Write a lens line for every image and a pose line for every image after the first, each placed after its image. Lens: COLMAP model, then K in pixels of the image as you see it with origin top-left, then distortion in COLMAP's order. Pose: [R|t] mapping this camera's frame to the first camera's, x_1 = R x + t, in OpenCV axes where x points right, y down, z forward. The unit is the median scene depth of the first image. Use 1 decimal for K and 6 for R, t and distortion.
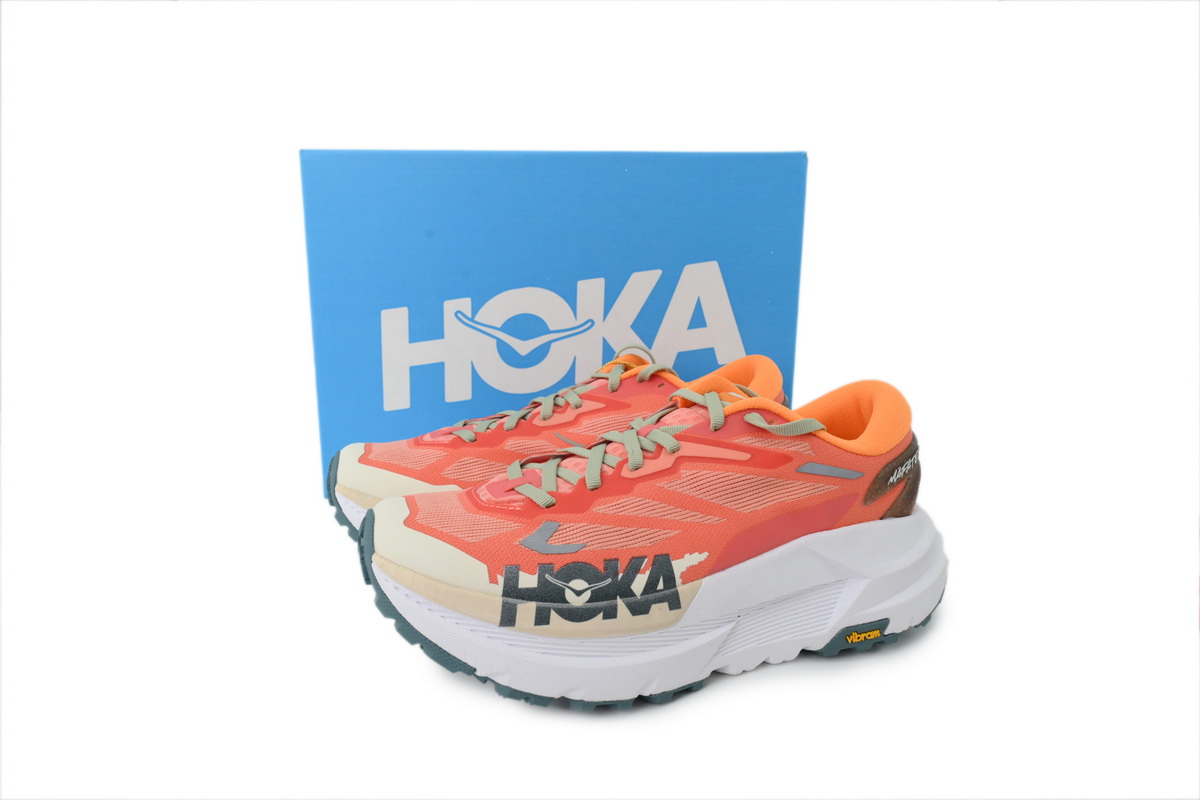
lens RADIAL K [[818.2, 0, 603.9], [0, 818.2, 401.9], [0, 0, 1]] dist [0.000391, 0.000438]
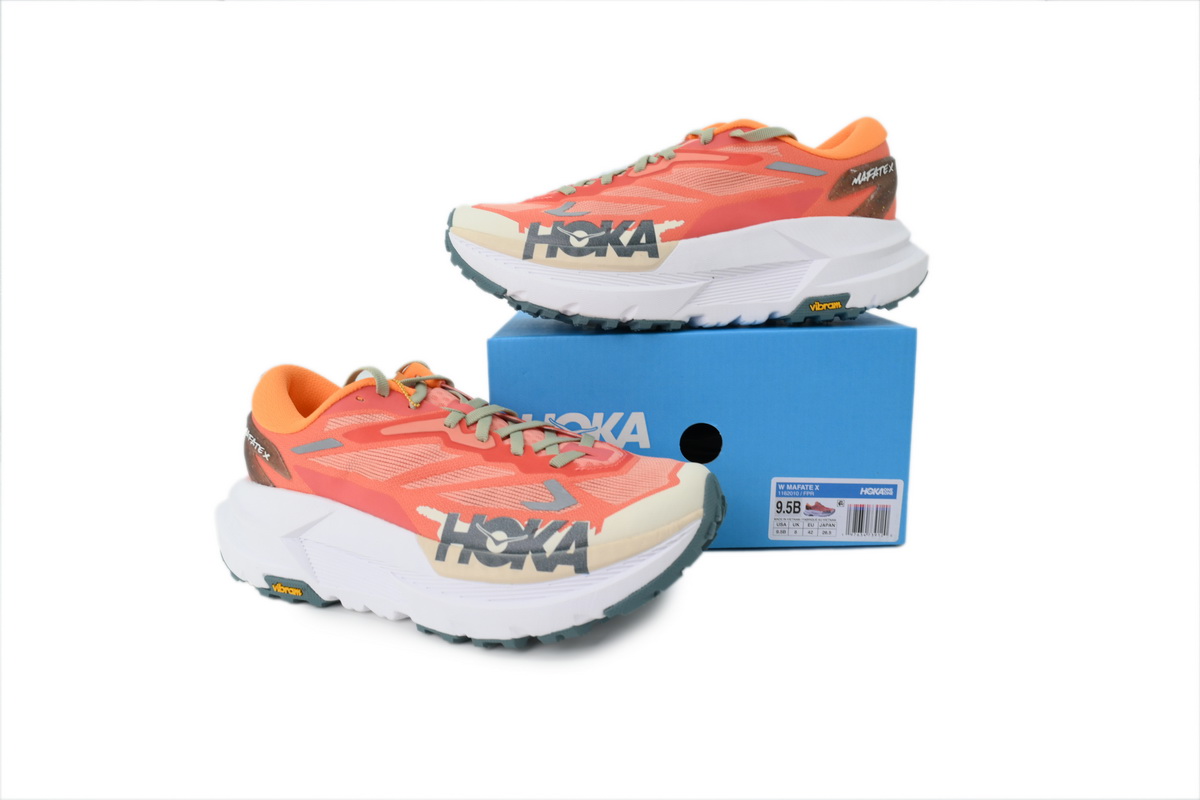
lens RADIAL K [[818.2, 0, 599.1], [0, 818.2, 400.7], [0, 0, 1]] dist [0.000391, 0.000438]
pose [[0.957677, 0.017533, -0.287311, 0.384009], [-0.019609, 0.999798, -0.004350, 0.487158], [0.287176, 0.009800, 0.957828, -0.301267]]
